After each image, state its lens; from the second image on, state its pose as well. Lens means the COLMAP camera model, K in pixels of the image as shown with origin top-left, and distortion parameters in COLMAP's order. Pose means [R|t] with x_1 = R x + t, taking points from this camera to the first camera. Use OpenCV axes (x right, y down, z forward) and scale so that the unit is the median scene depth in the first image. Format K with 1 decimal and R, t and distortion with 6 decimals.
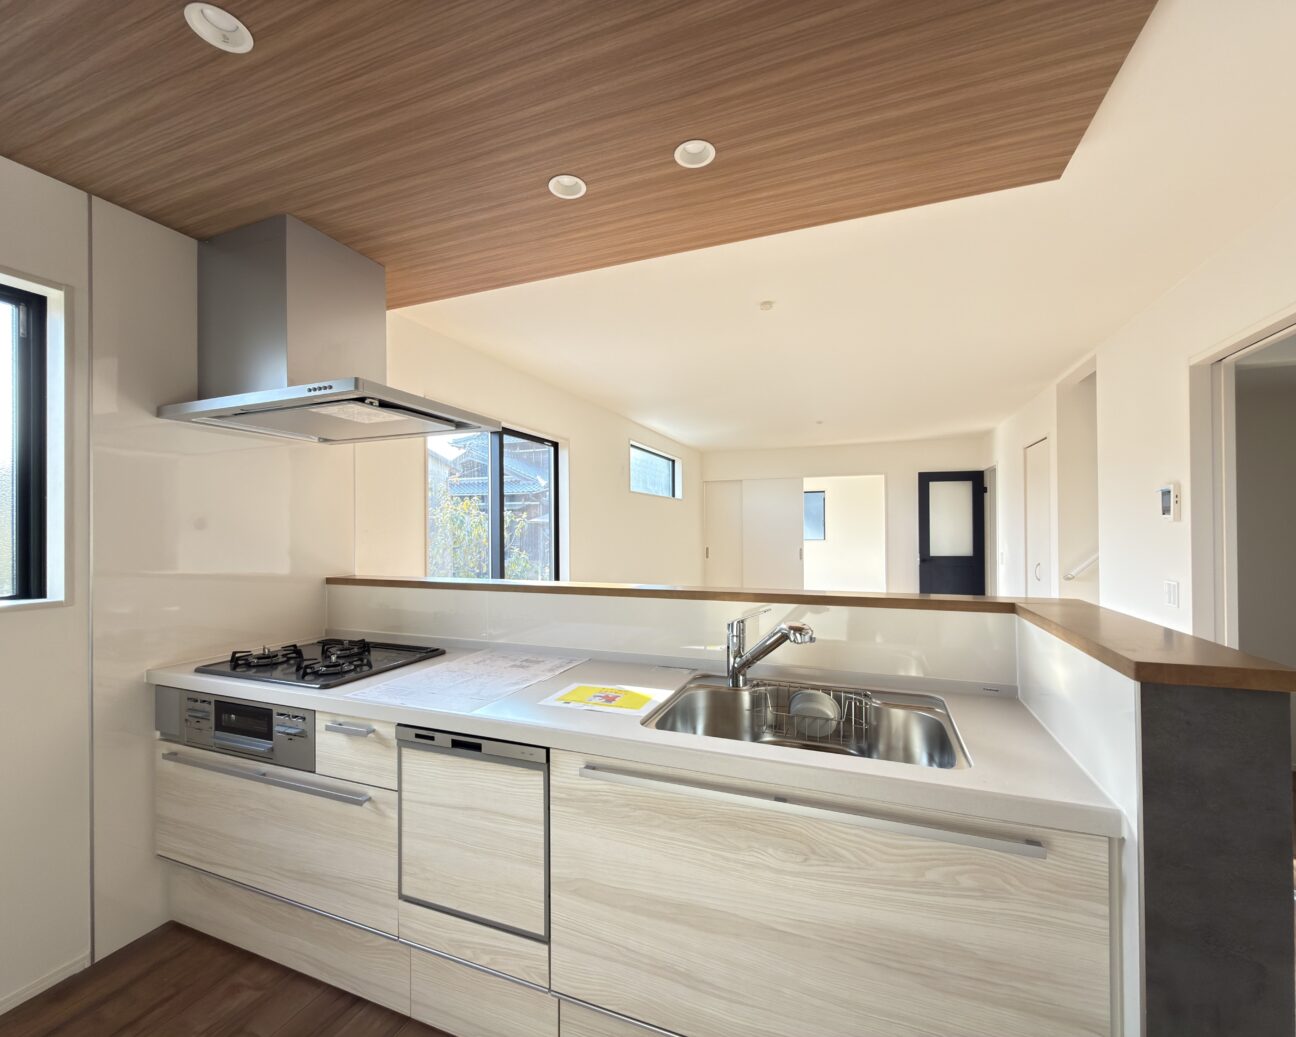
lens RADIAL K [[561.6, 0, 645.5], [0, 561.6, 521.9], [0, 0, 1]] dist [0.007754, -0.000475]
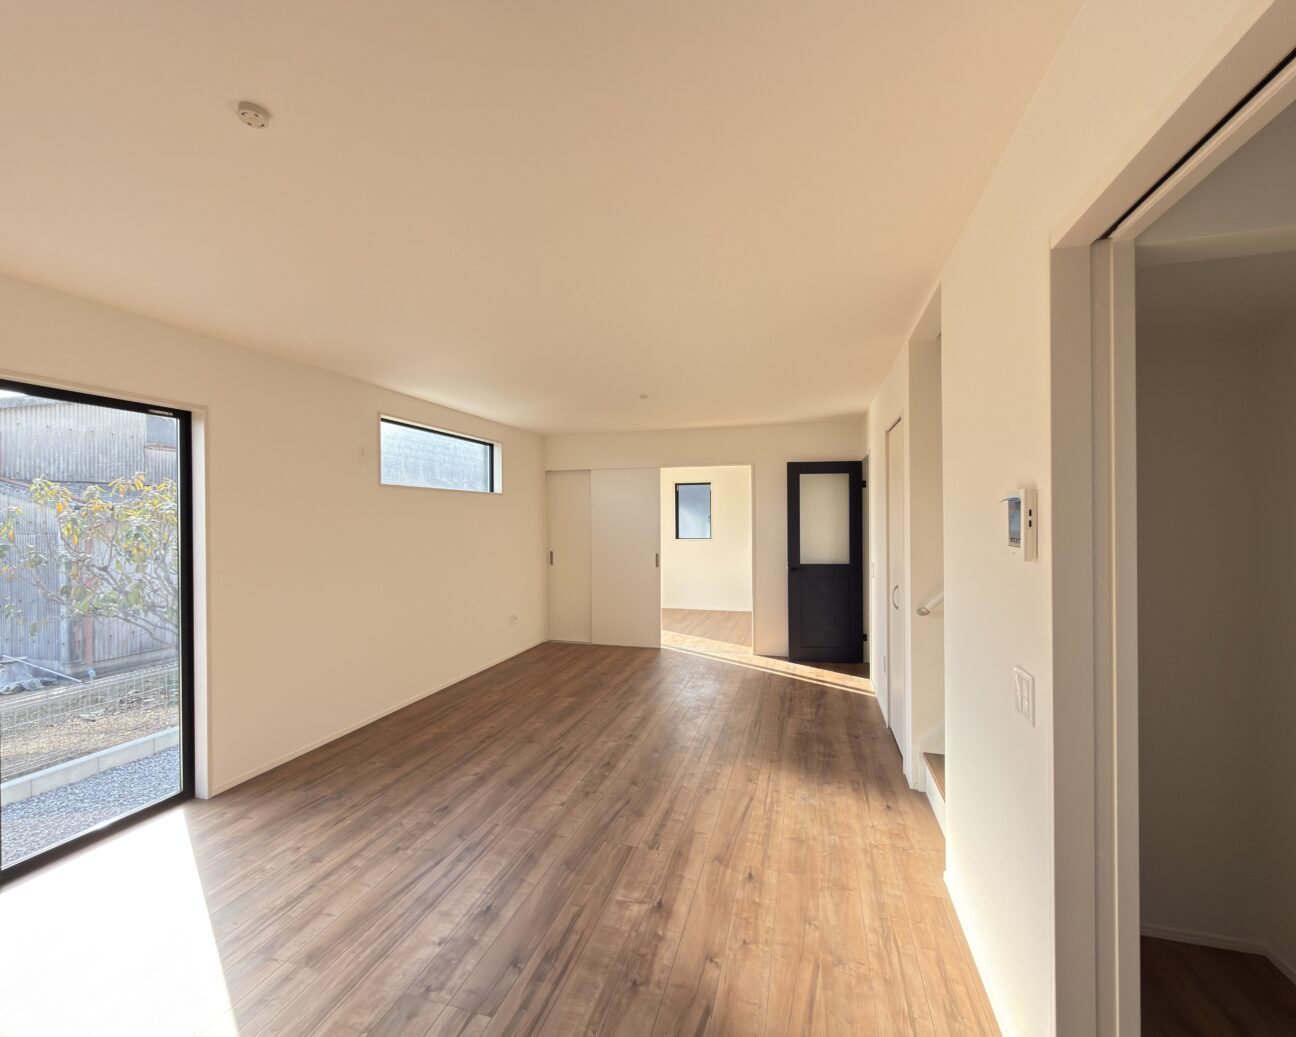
lens RADIAL K [[561.6, 0, 647.9], [0, 561.6, 511.8], [0, 0, 1]] dist [0.007754, -0.000475]
pose [[0.995955, -0.000166, 0.089849, 0.209562], [-0.000090, 0.999996, 0.002848, -0.017918], [-0.089849, -0.002845, 0.995951, 0.199860]]
